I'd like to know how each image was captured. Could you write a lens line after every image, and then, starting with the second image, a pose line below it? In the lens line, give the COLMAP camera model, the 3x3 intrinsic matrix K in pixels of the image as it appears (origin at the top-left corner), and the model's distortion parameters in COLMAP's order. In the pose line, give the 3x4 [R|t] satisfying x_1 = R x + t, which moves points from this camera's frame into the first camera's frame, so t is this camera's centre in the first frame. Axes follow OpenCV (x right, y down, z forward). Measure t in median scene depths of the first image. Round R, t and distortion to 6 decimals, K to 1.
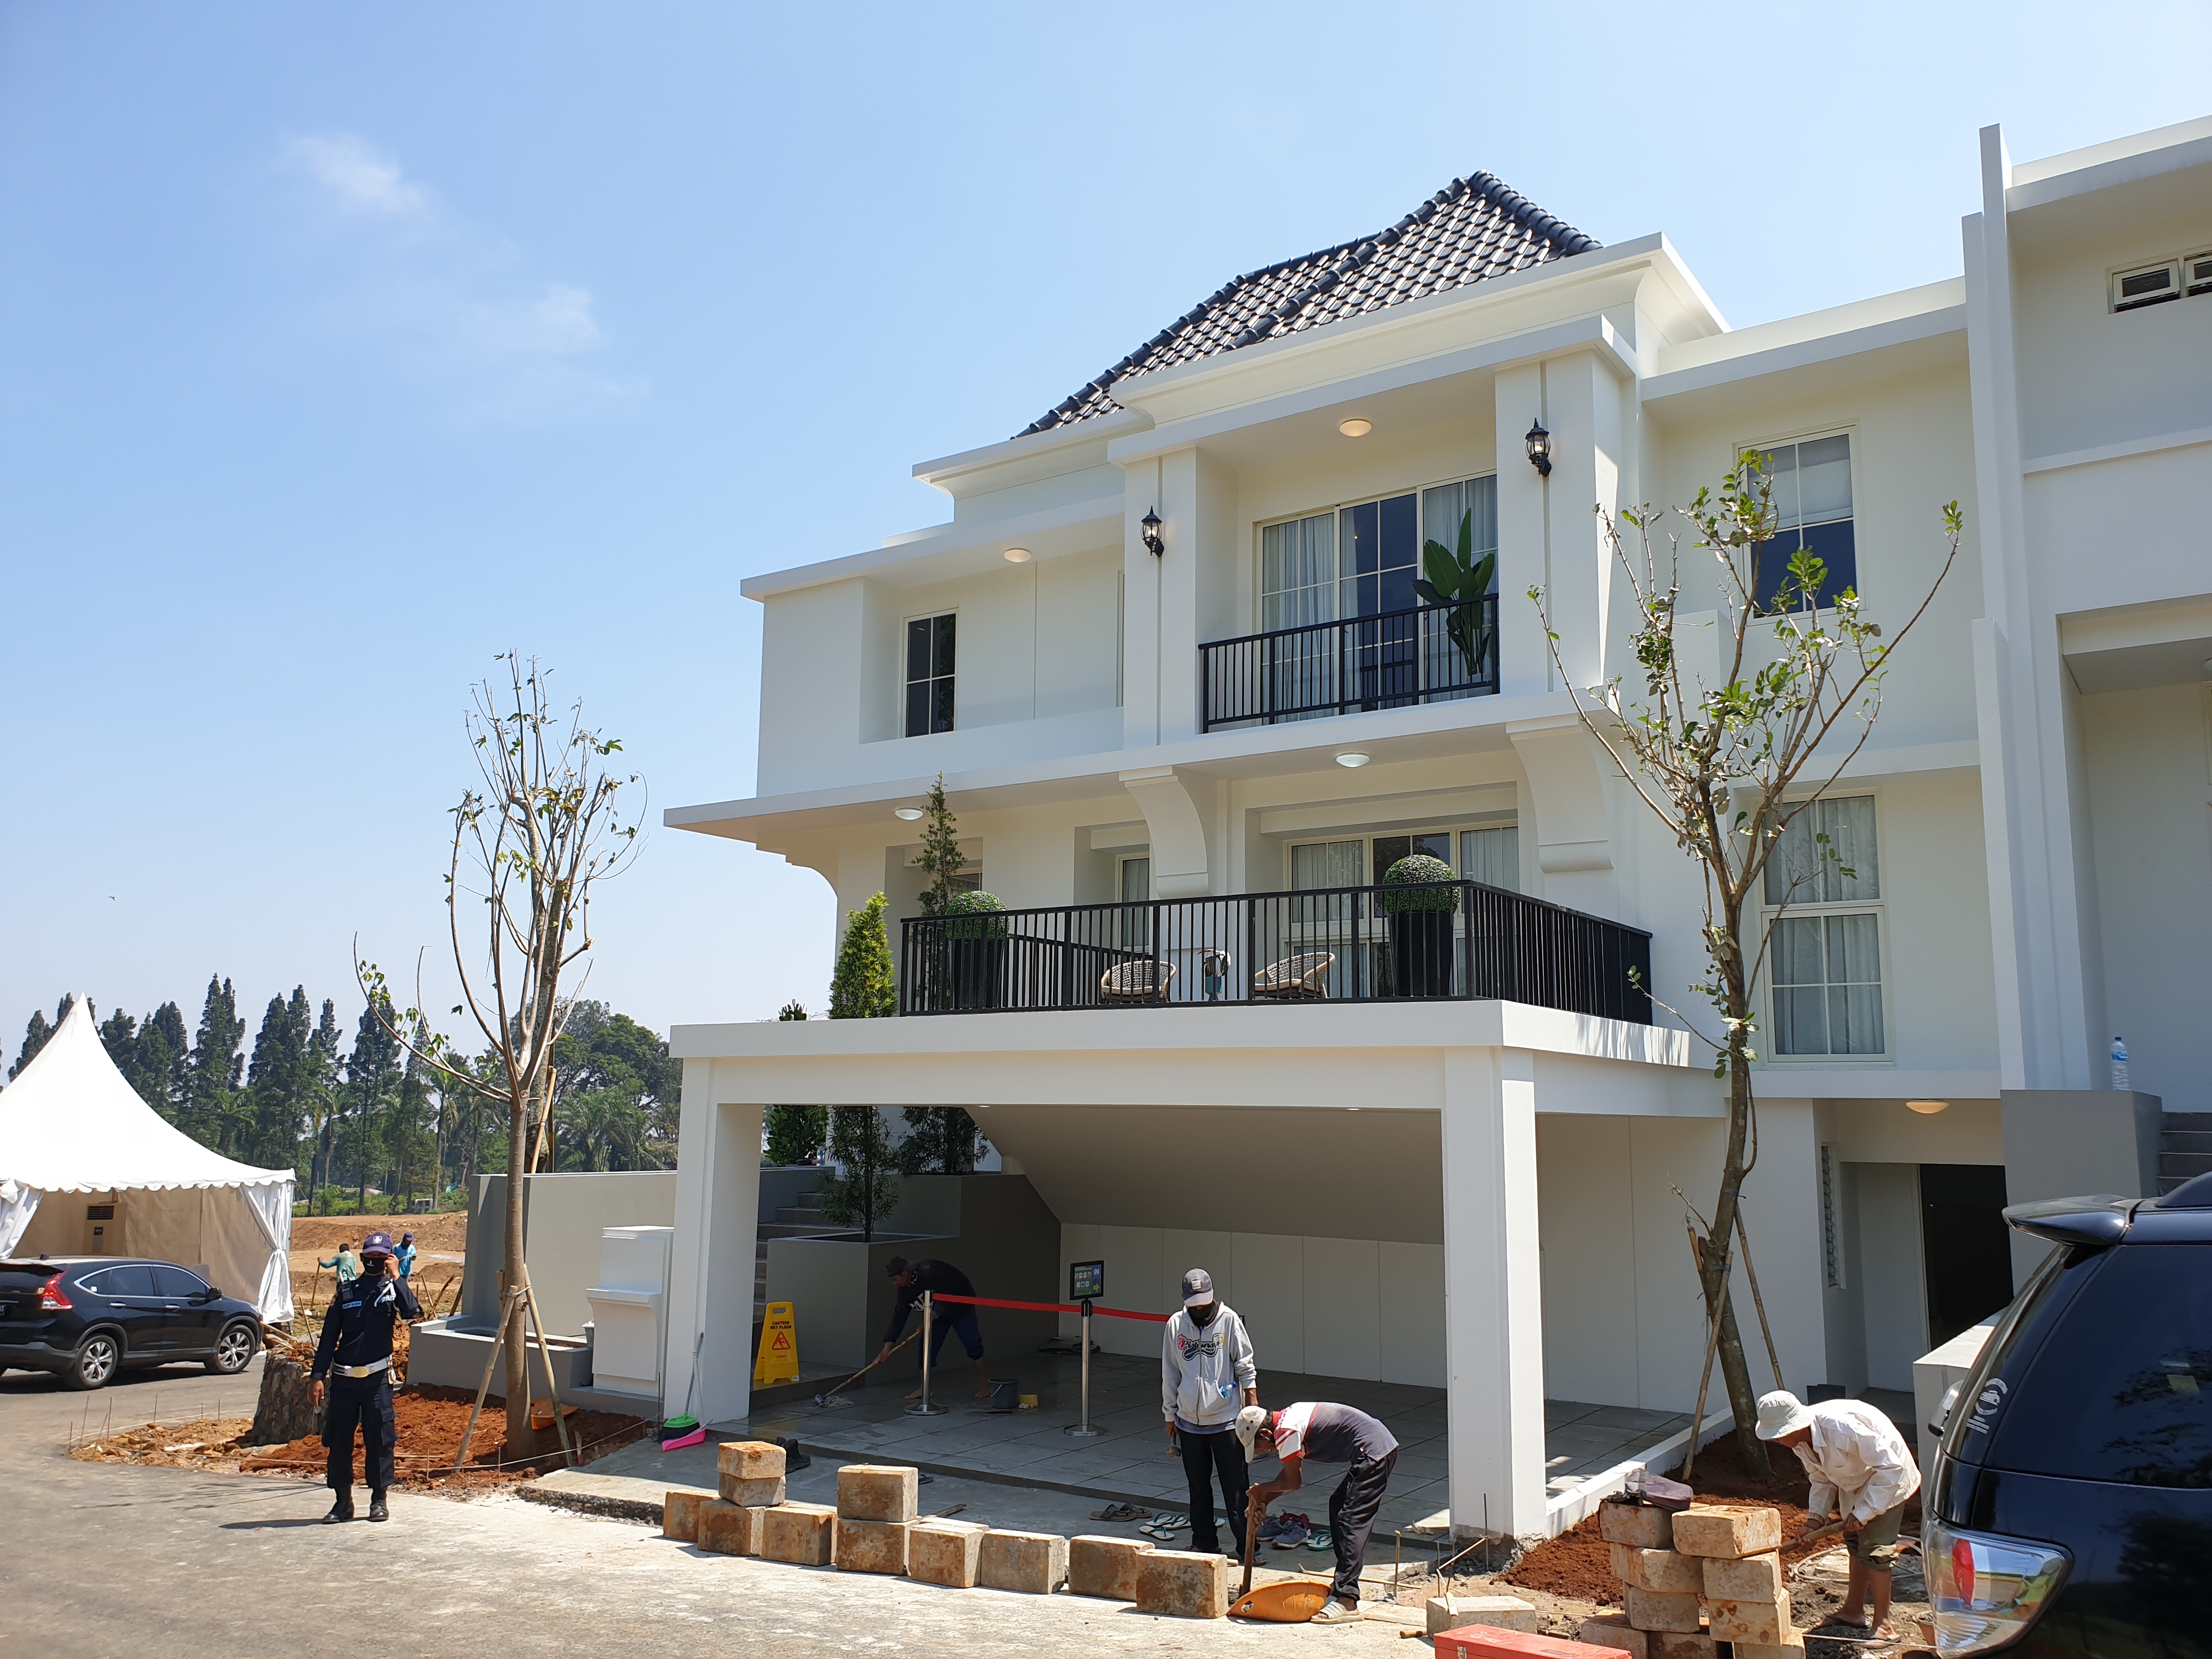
lens RADIAL K [[1706.0, 0, 1106.0], [0, 1706.0, 829.5], [0, 0, 1]] dist [0.005839, 0.004724]
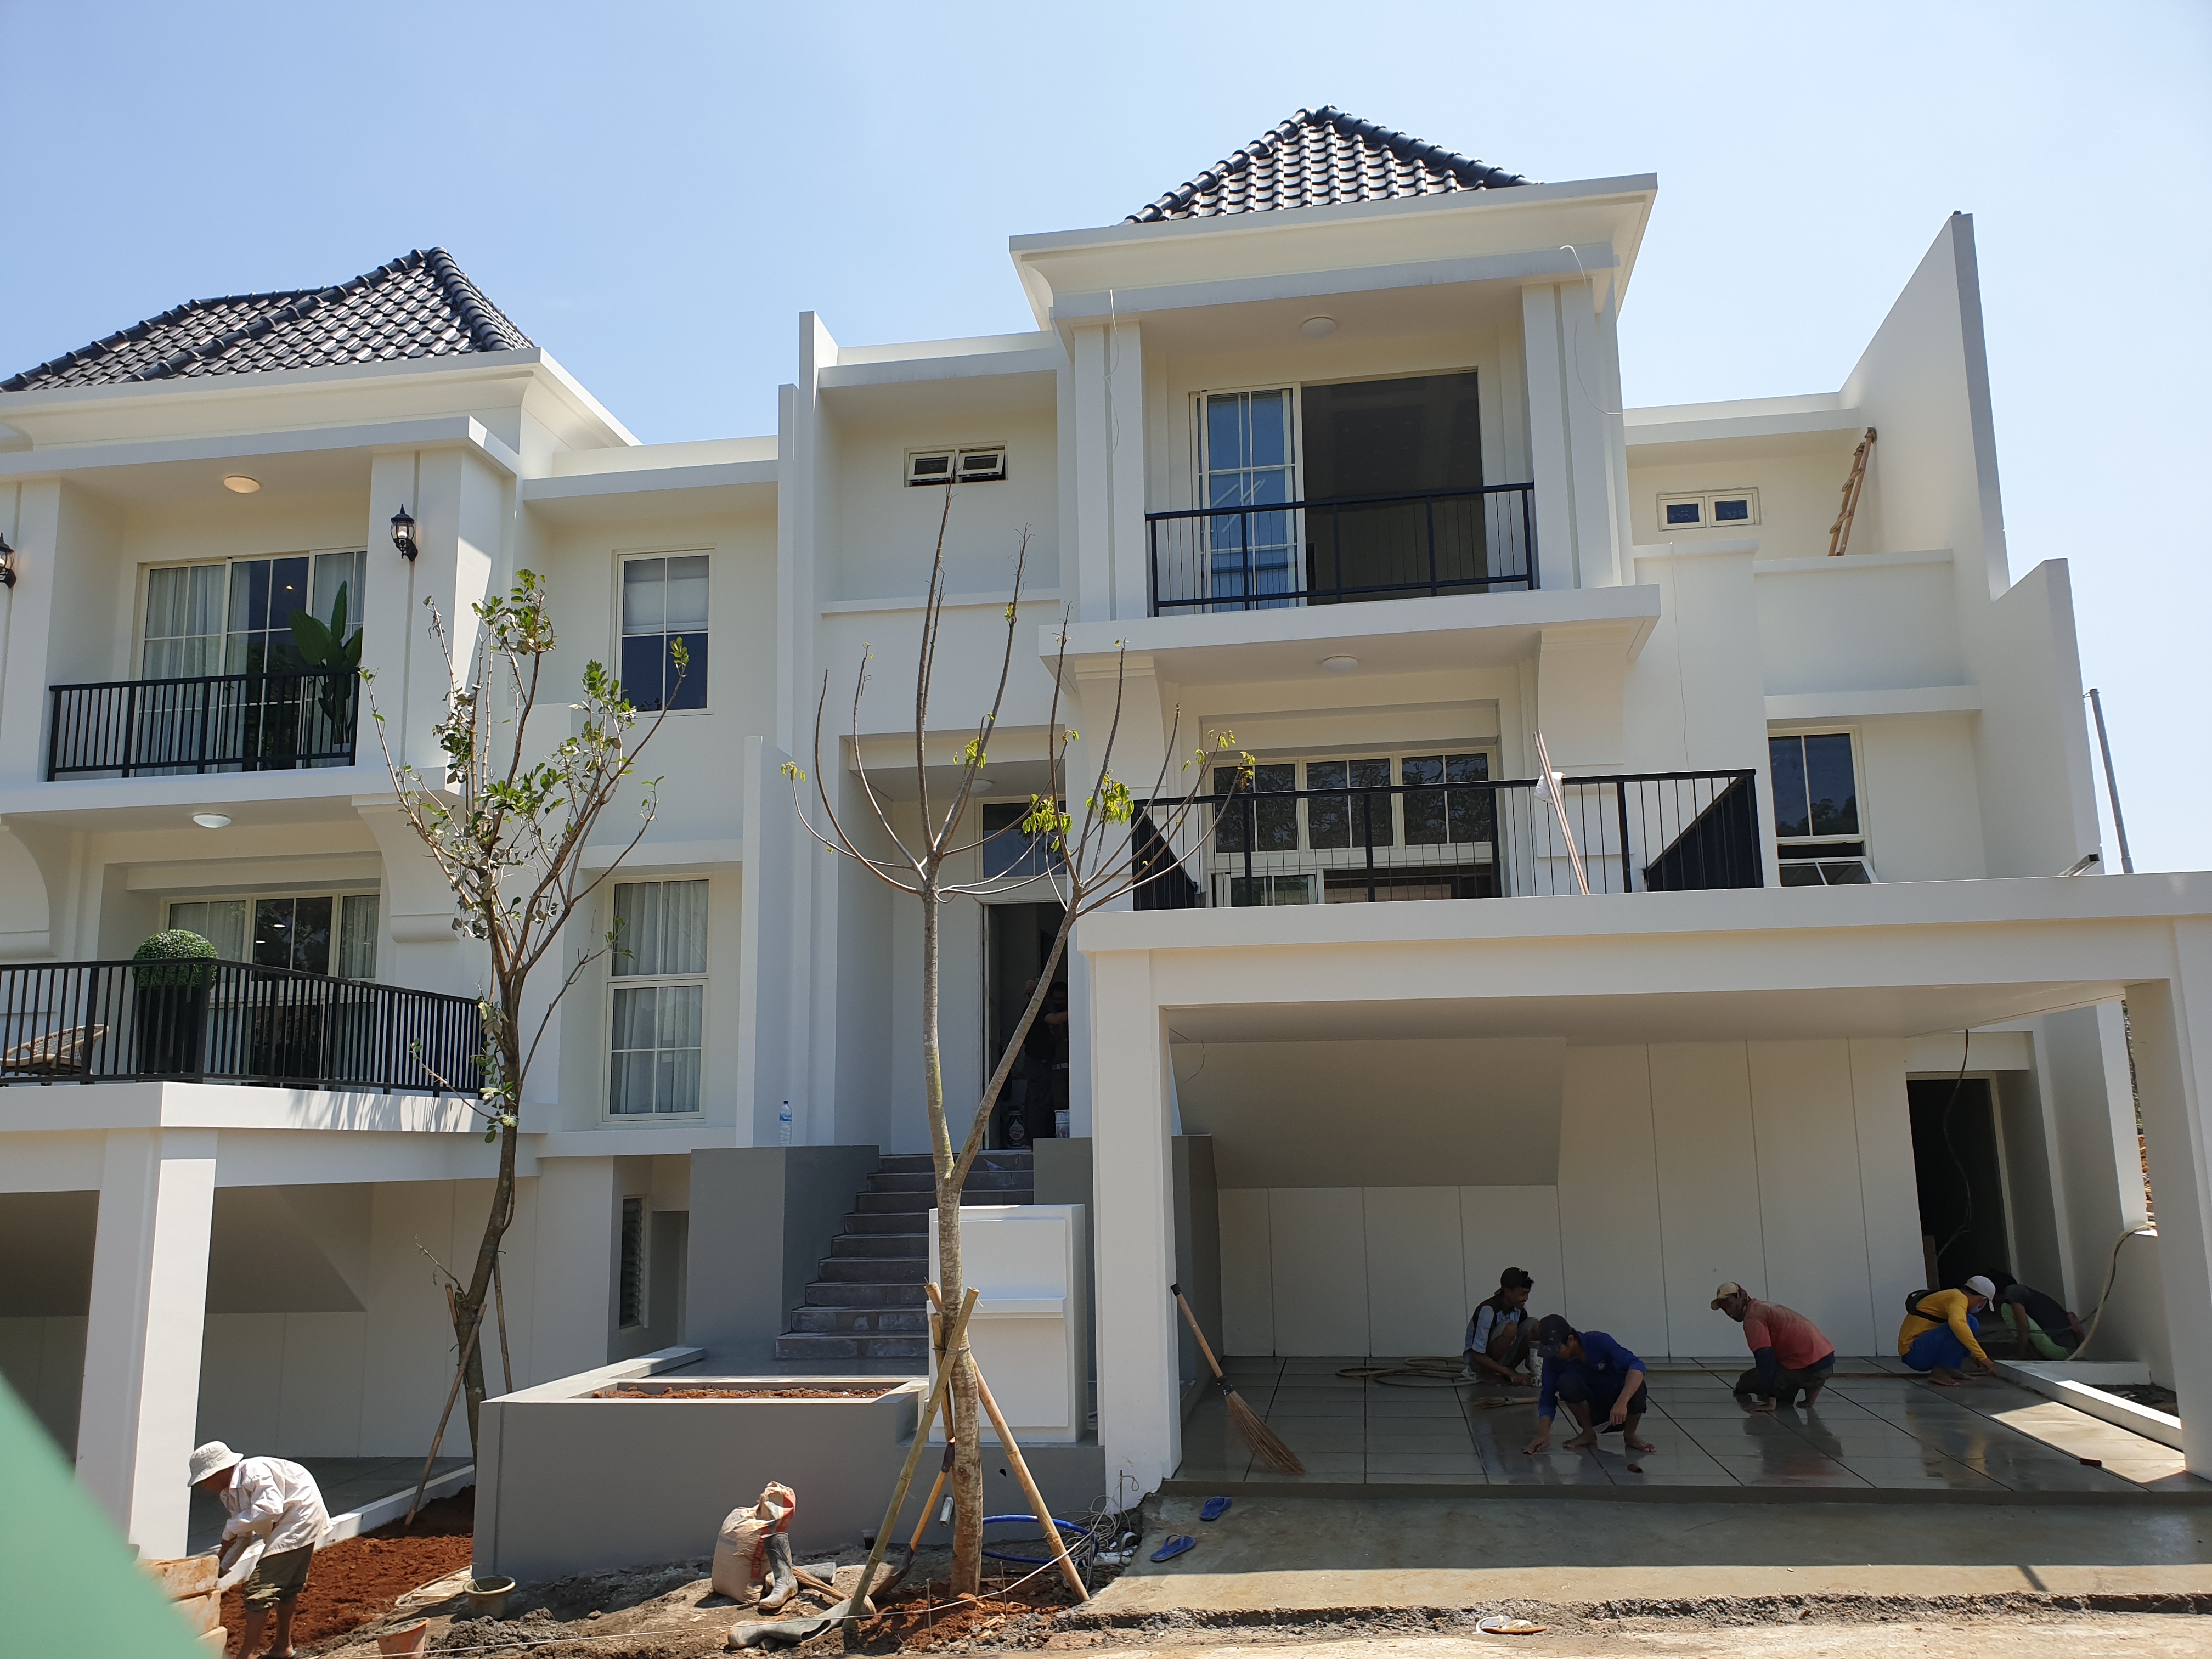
lens RADIAL K [[1693.4, 0, 1106.0], [0, 1693.4, 829.5], [0, 0, 1]] dist [0.002063, 0.010506]
pose [[0.895475, 0.052403, 0.442016, 0.174869], [-0.043426, 0.998594, -0.030411, -0.028201], [-0.442988, 0.008037, 0.896492, -0.103002]]
